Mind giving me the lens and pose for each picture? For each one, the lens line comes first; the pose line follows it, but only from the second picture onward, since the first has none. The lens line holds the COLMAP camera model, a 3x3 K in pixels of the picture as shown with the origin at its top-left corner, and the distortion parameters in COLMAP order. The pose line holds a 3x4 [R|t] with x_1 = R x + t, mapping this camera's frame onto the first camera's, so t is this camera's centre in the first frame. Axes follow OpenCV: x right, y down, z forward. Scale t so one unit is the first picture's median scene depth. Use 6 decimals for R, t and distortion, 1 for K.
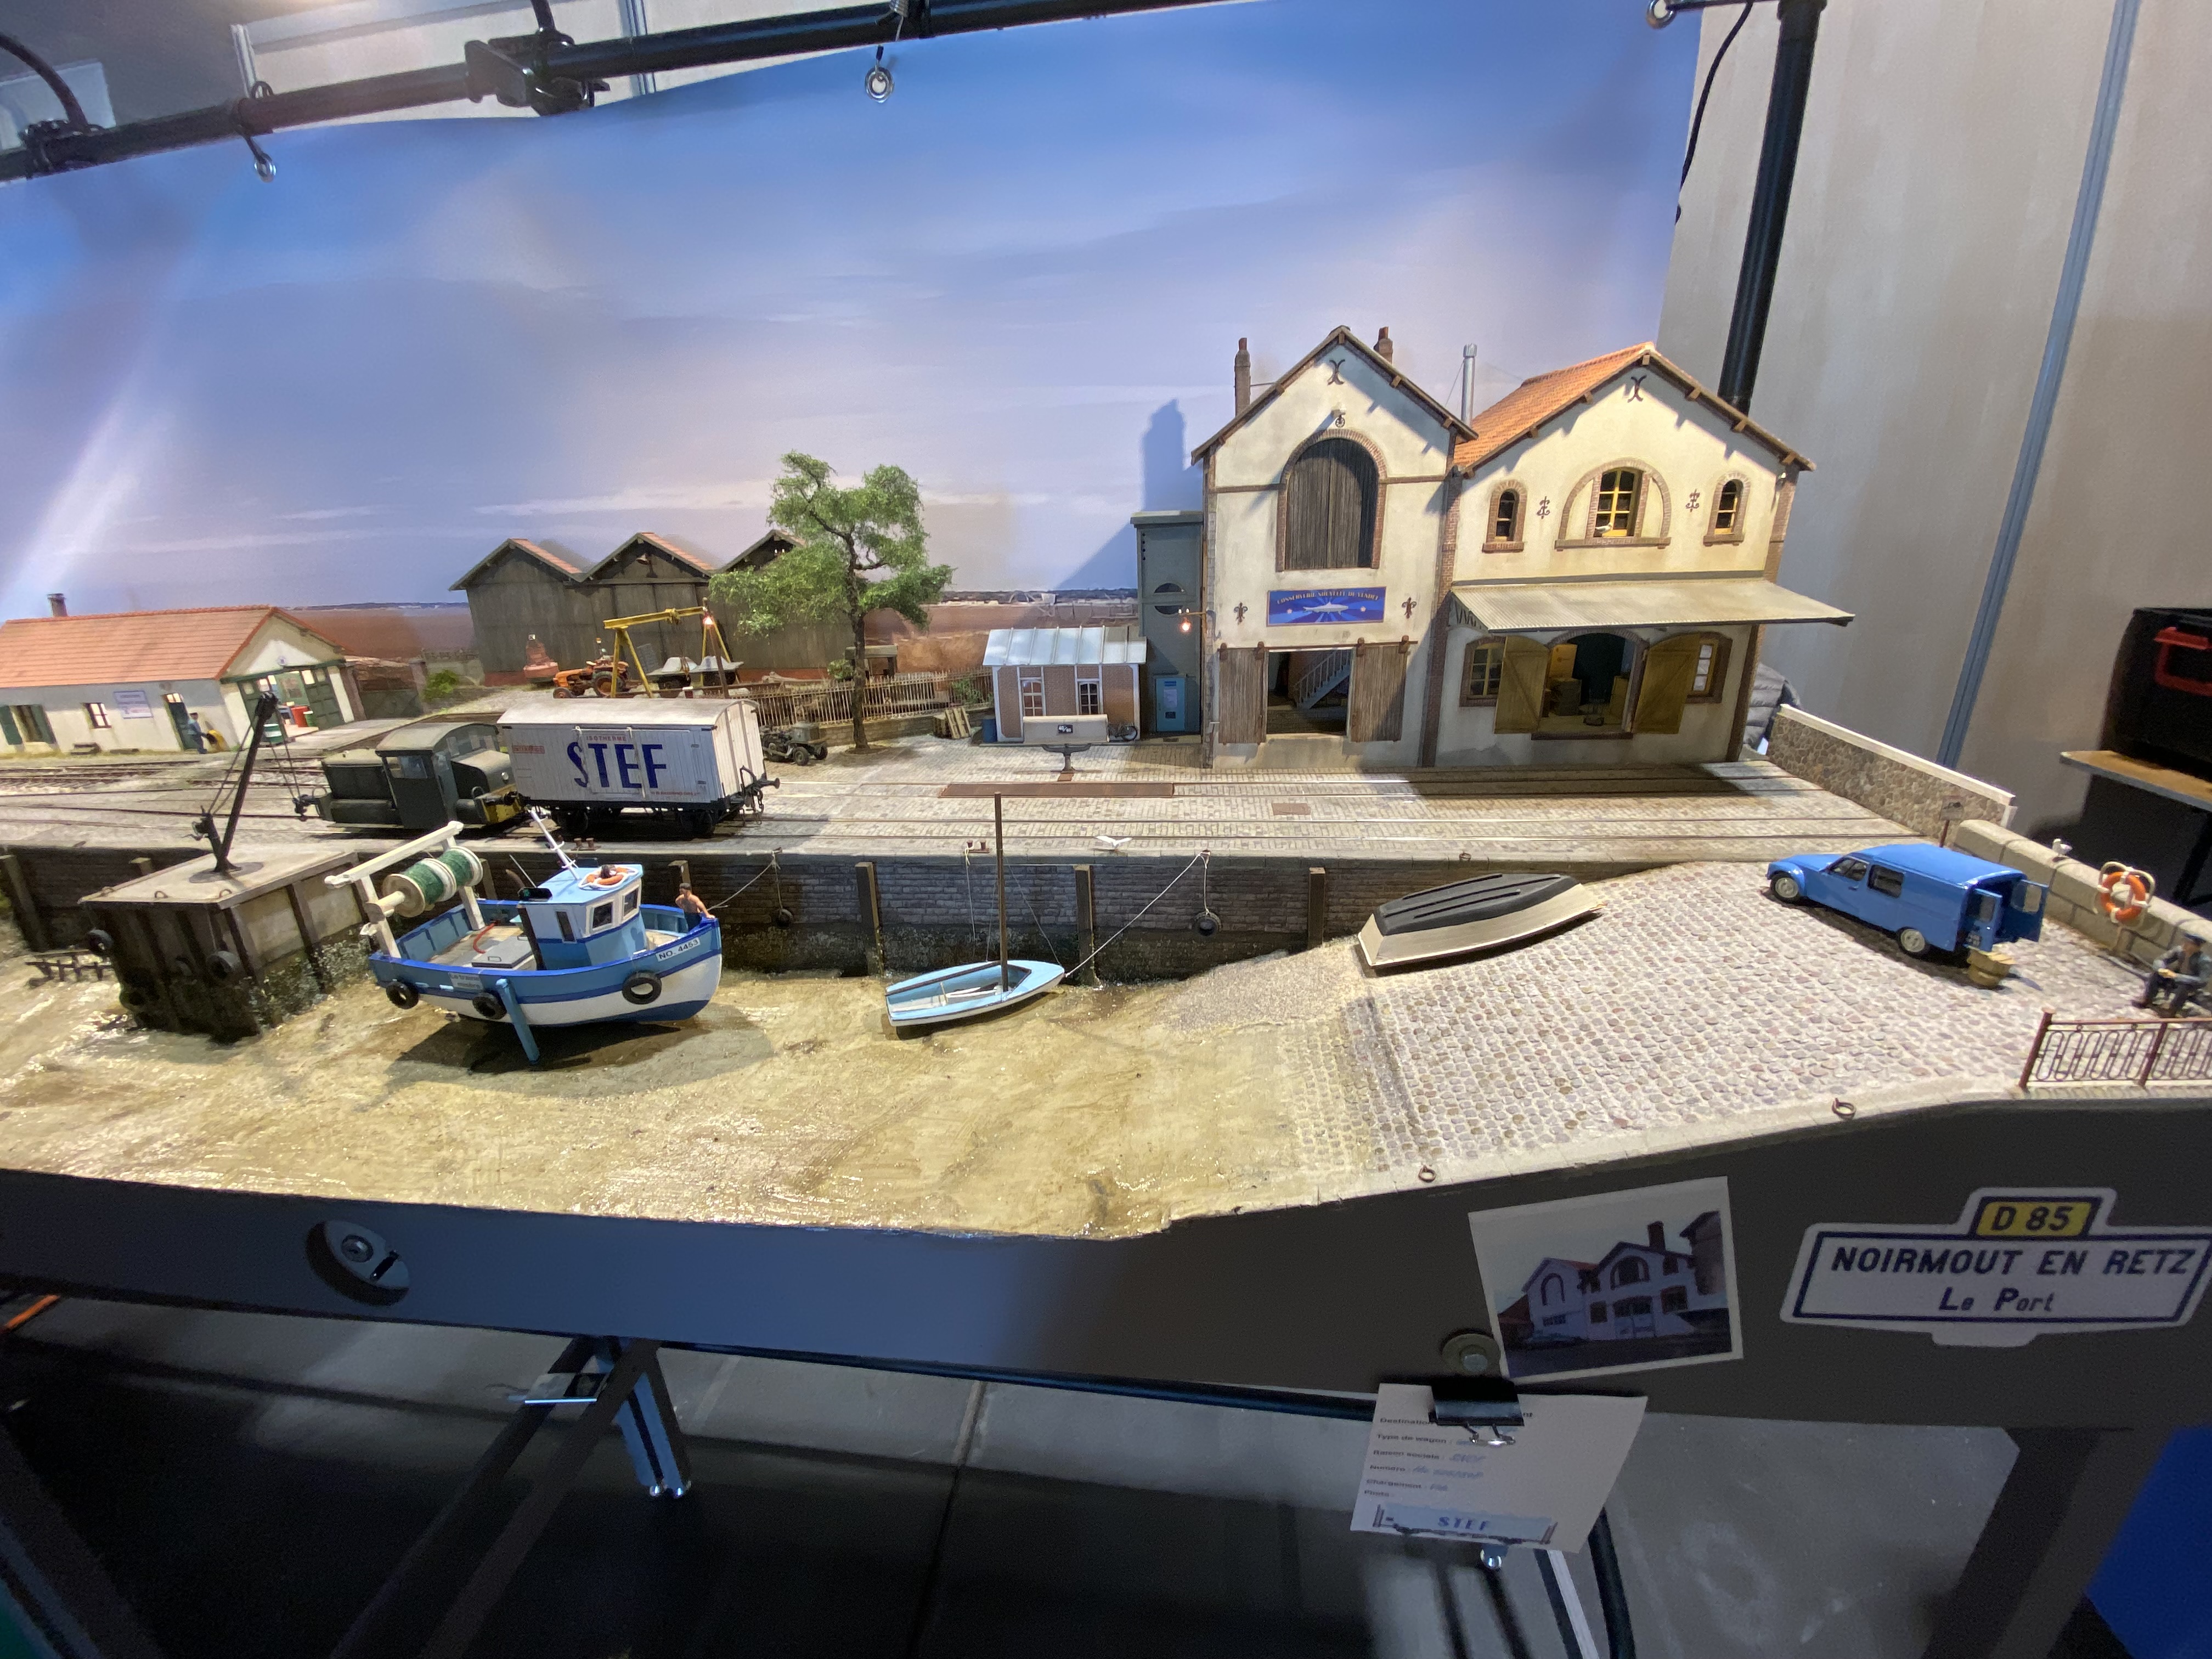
lens RADIAL K [[888.3, 0, 1094.7], [0, 888.3, 836.5], [0, 0, 1]] dist [0.031675, -0.028936]
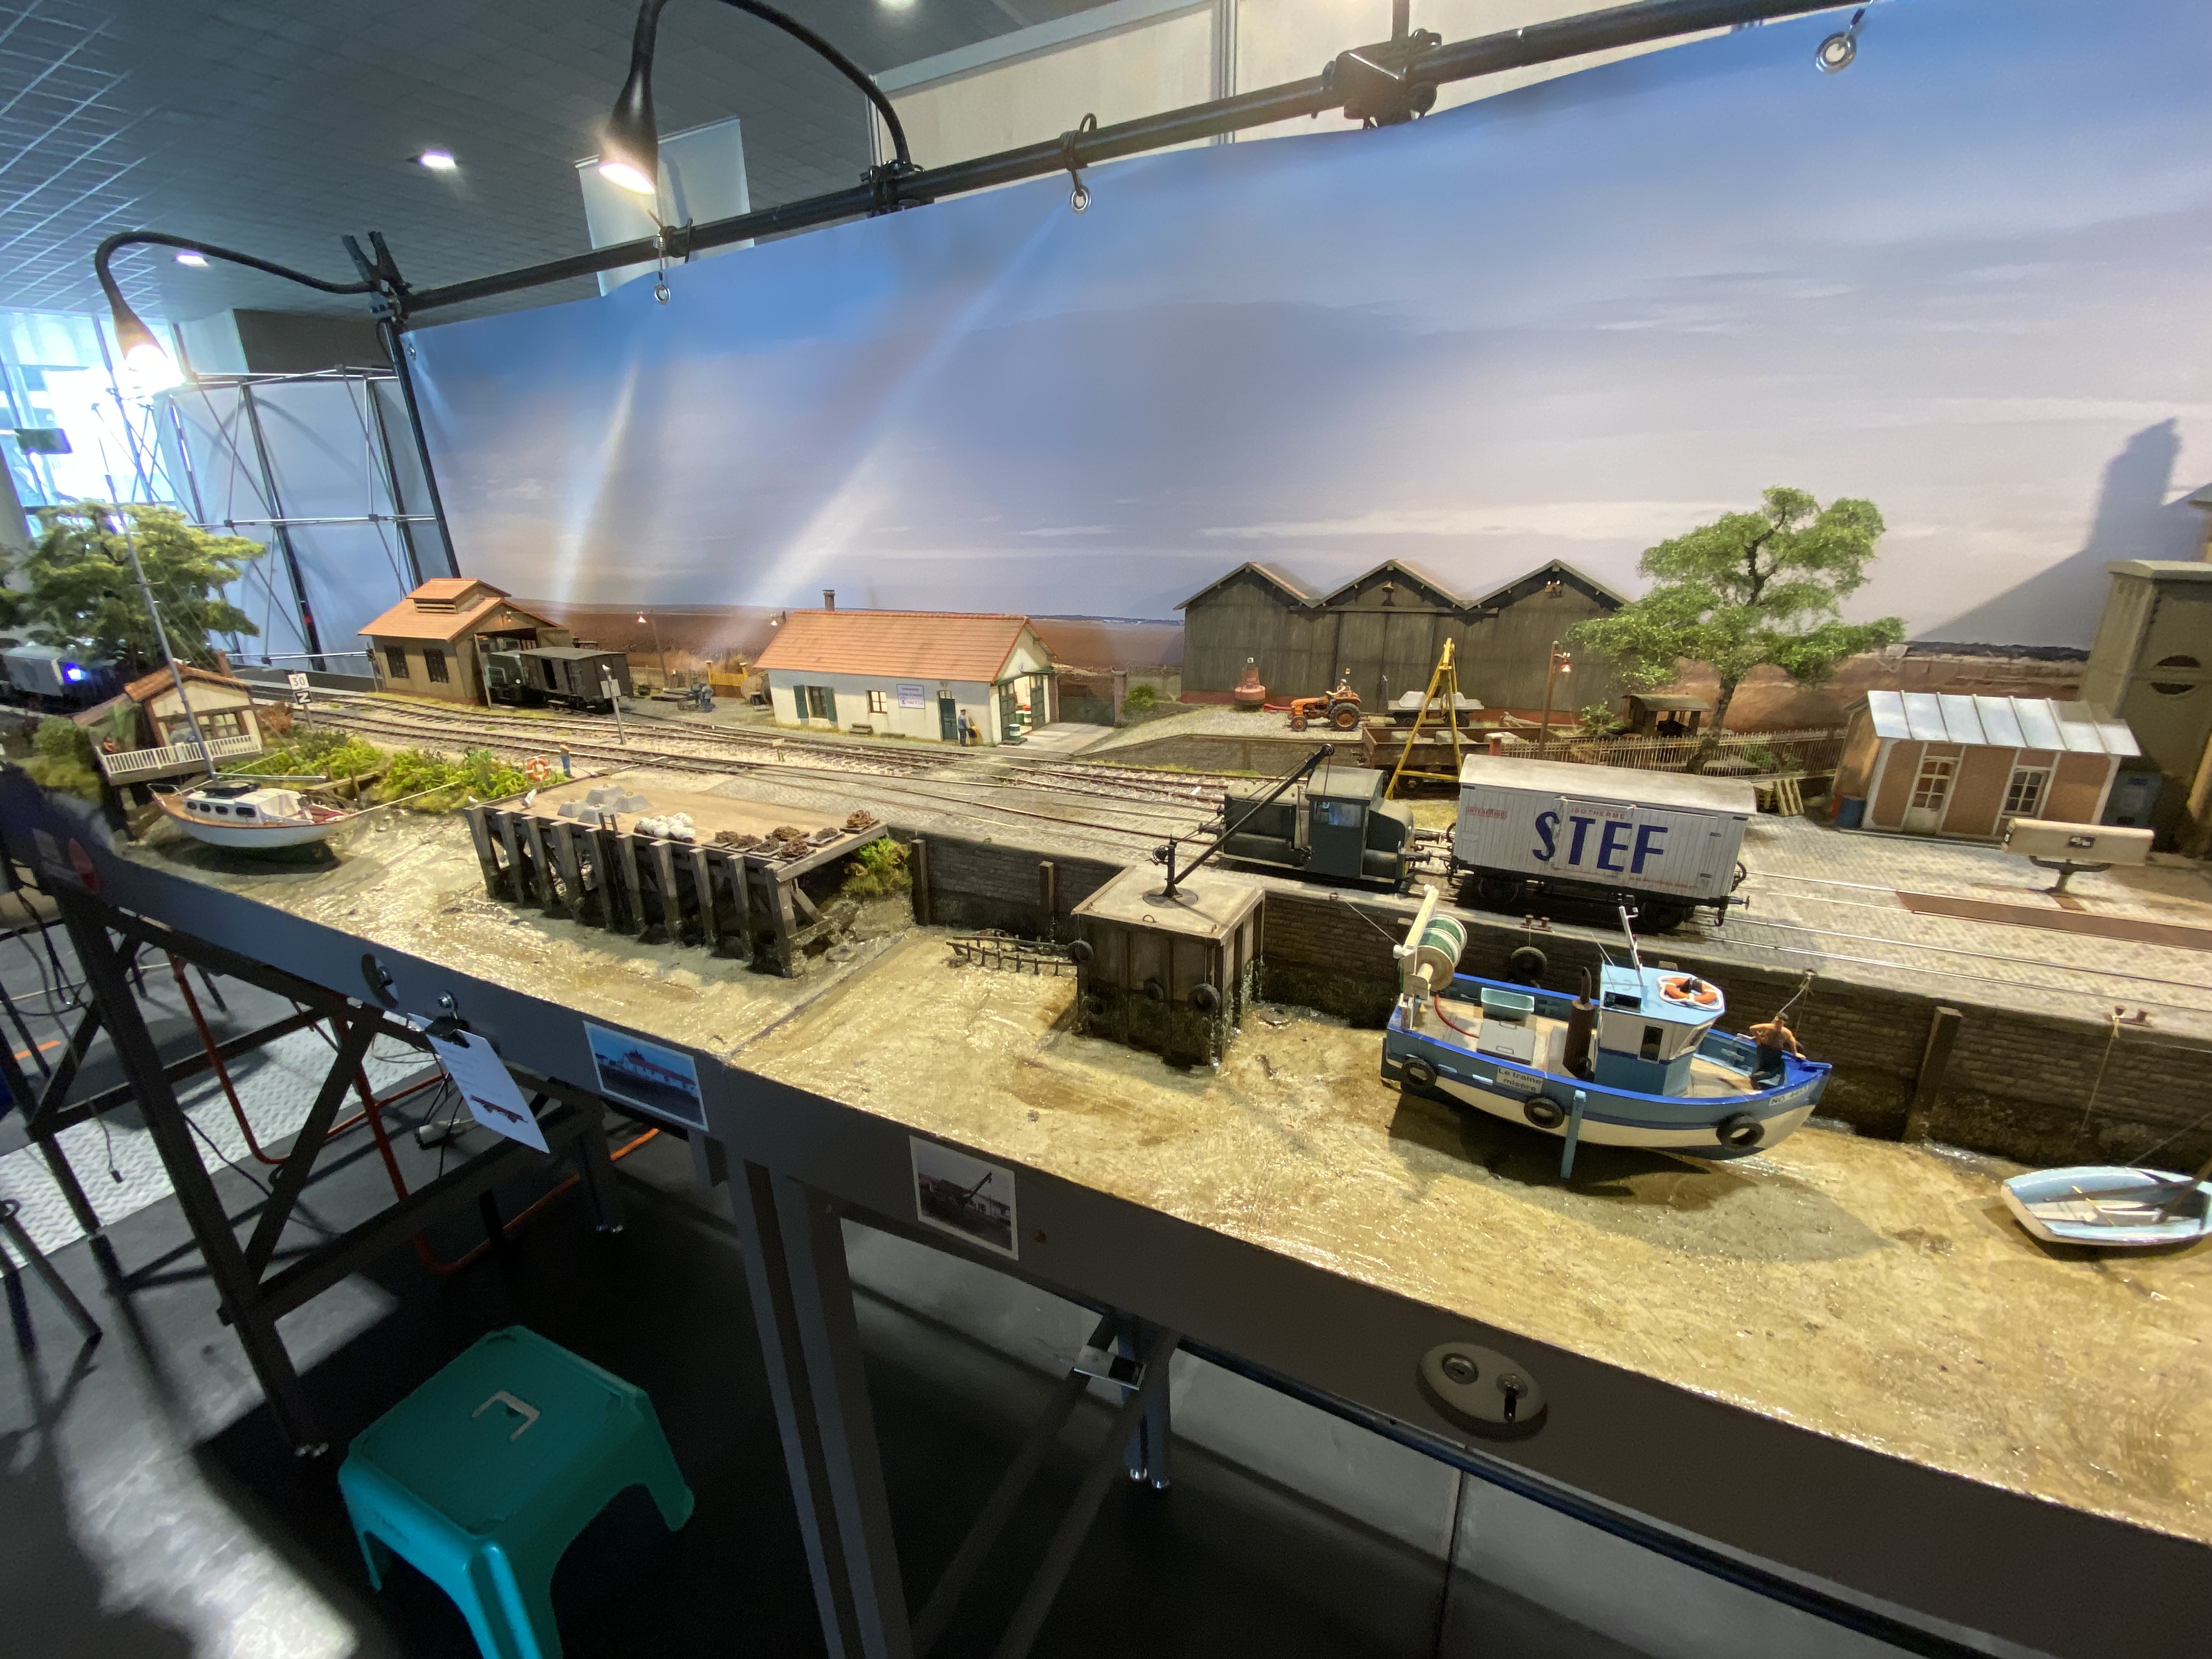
lens RADIAL K [[888.3, 0, 1094.7], [0, 888.3, 836.5], [0, 0, 1]] dist [0.031675, -0.028936]
pose [[0.932638, 0.128605, -0.337115, -0.683403], [-0.127445, 0.991513, 0.025667, -0.043973], [0.337555, 0.019025, 0.941114, -0.007677]]
